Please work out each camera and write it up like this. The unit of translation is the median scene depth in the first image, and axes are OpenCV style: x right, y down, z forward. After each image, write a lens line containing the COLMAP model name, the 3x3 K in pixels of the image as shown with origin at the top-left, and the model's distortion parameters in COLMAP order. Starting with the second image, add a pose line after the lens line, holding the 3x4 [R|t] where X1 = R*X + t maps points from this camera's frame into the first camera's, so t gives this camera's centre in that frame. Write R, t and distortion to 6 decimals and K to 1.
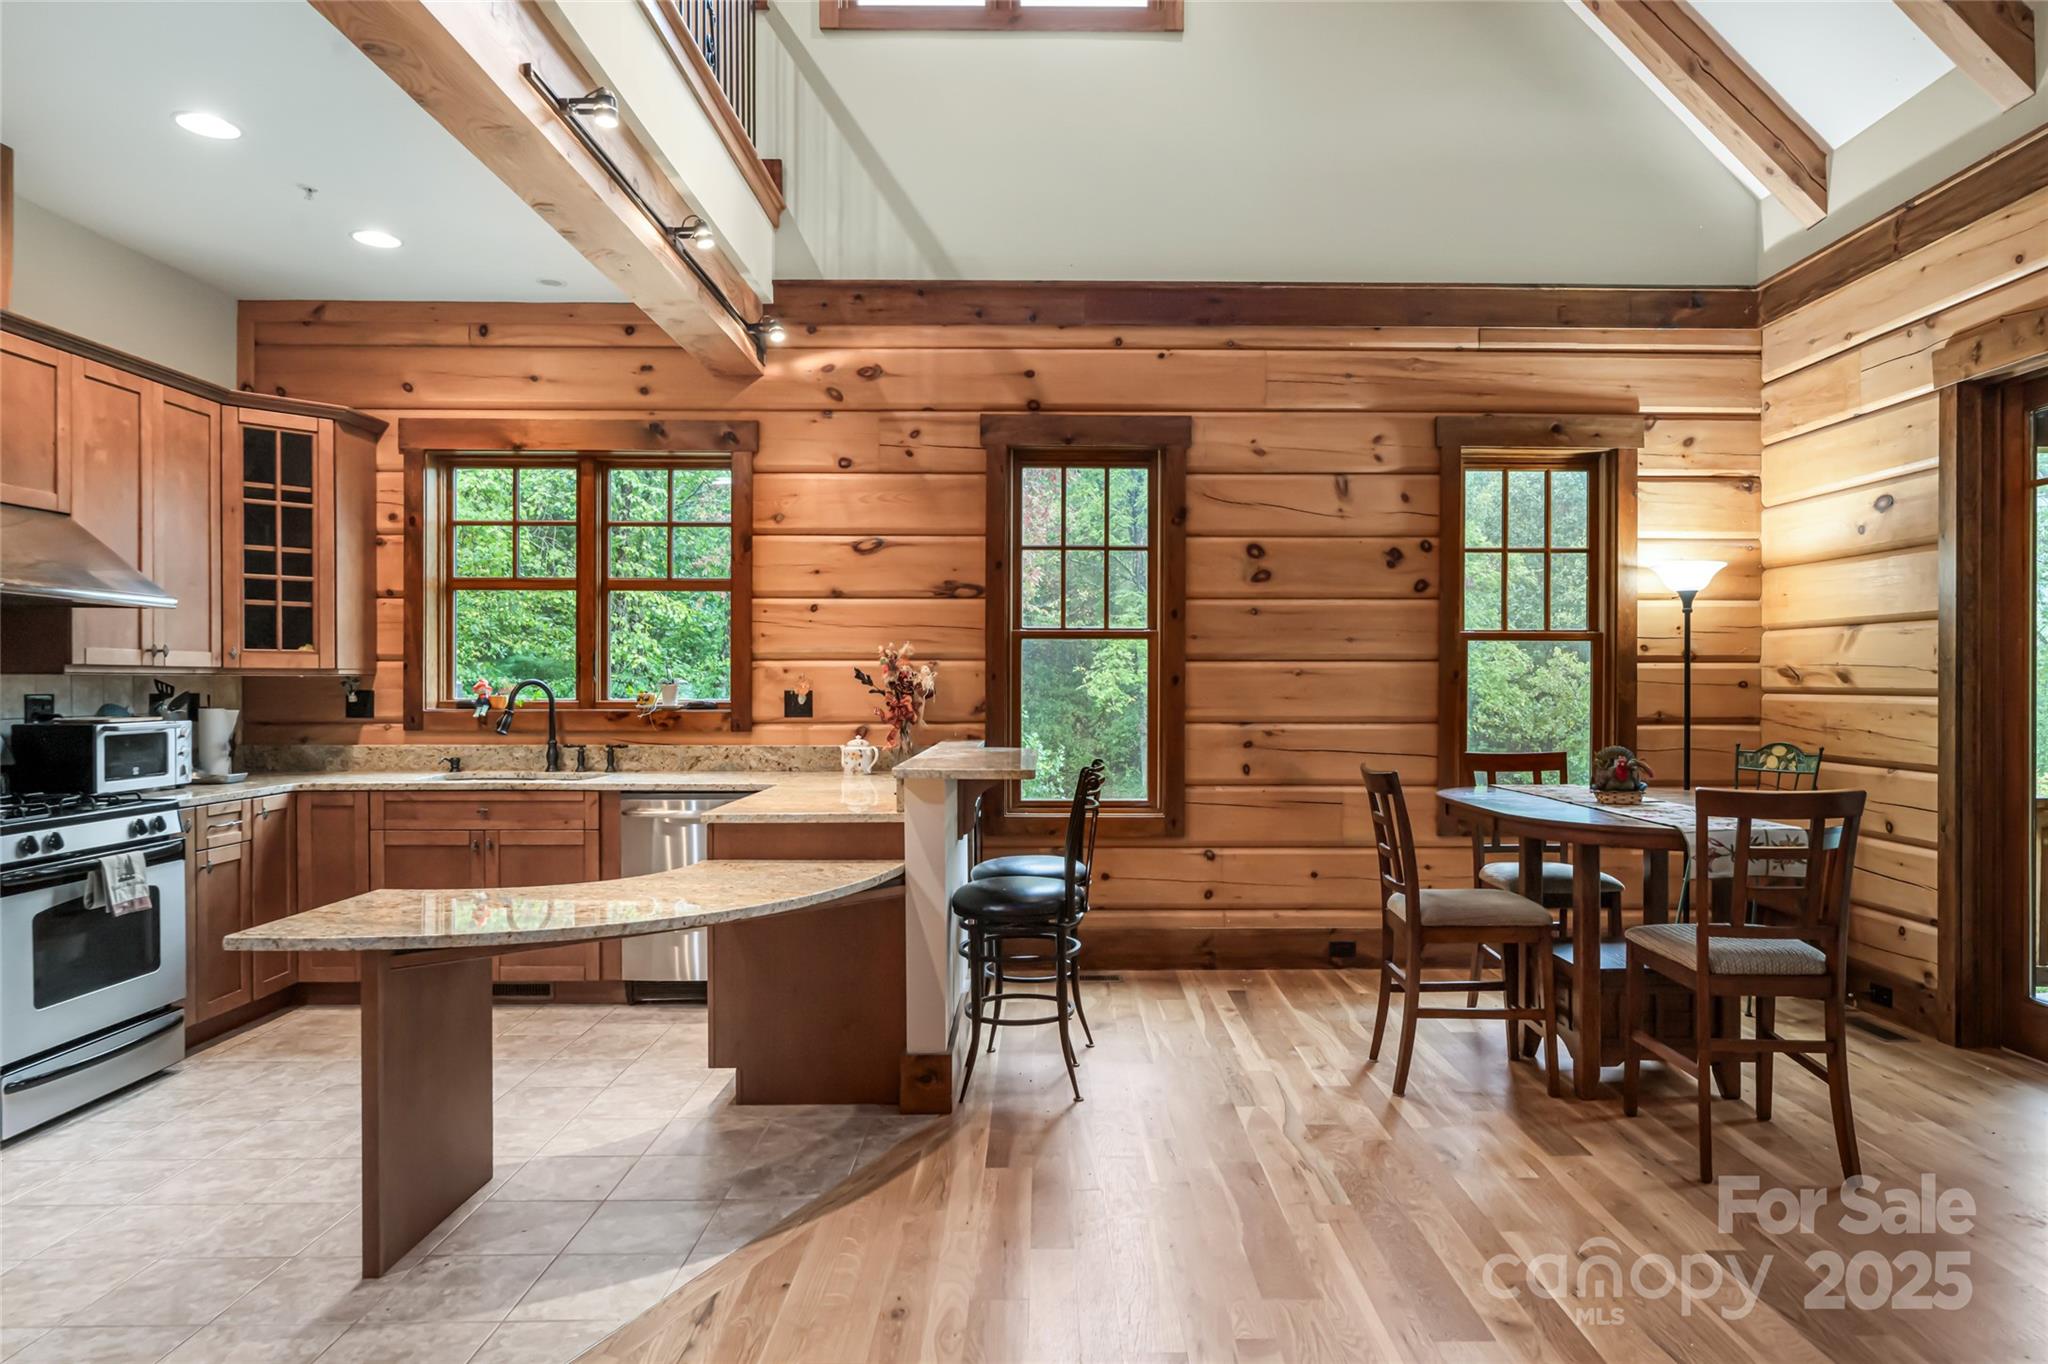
lens RADIAL K [[1249.0, 0, 1071.7], [0, 1249.0, 691.7], [0, 0, 1]] dist [-0.002516, 0.001339]
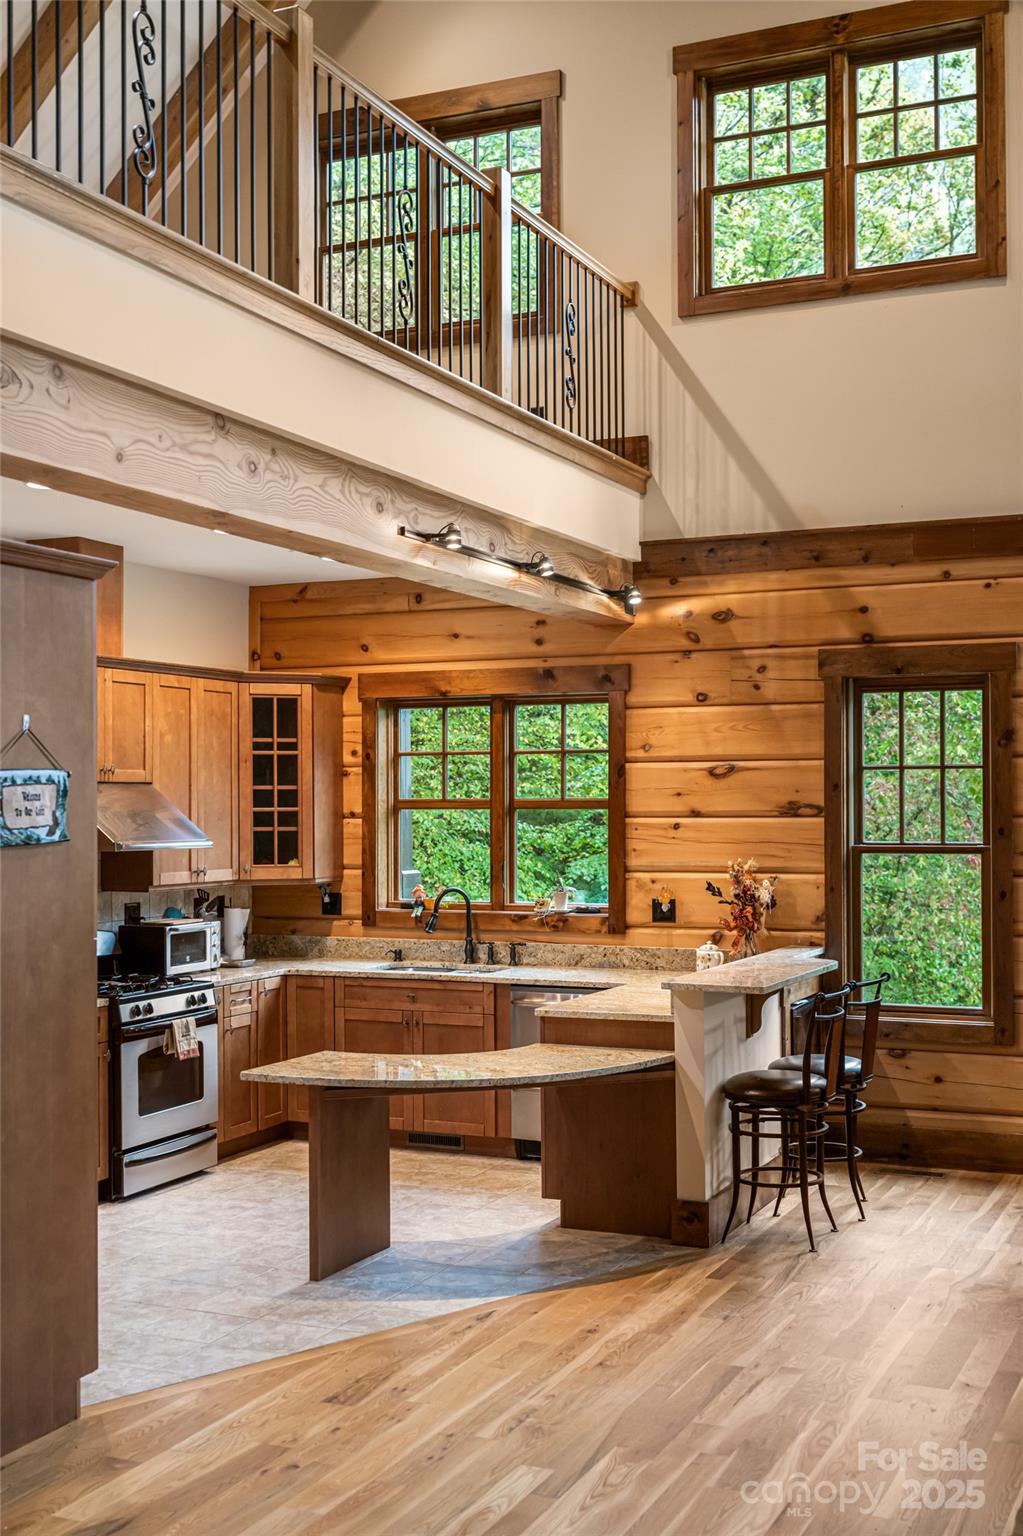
lens RADIAL K [[1752.5, 0, 509.0], [0, 1752.5, 787.0], [0, 0, 1]] dist [-0.000817, 0.000000]
pose [[0.903060, -0.010218, -0.429394, 0.343472], [0.002709, 0.999833, -0.018095, -0.074973], [0.429507, 0.015177, 0.902936, -0.507548]]
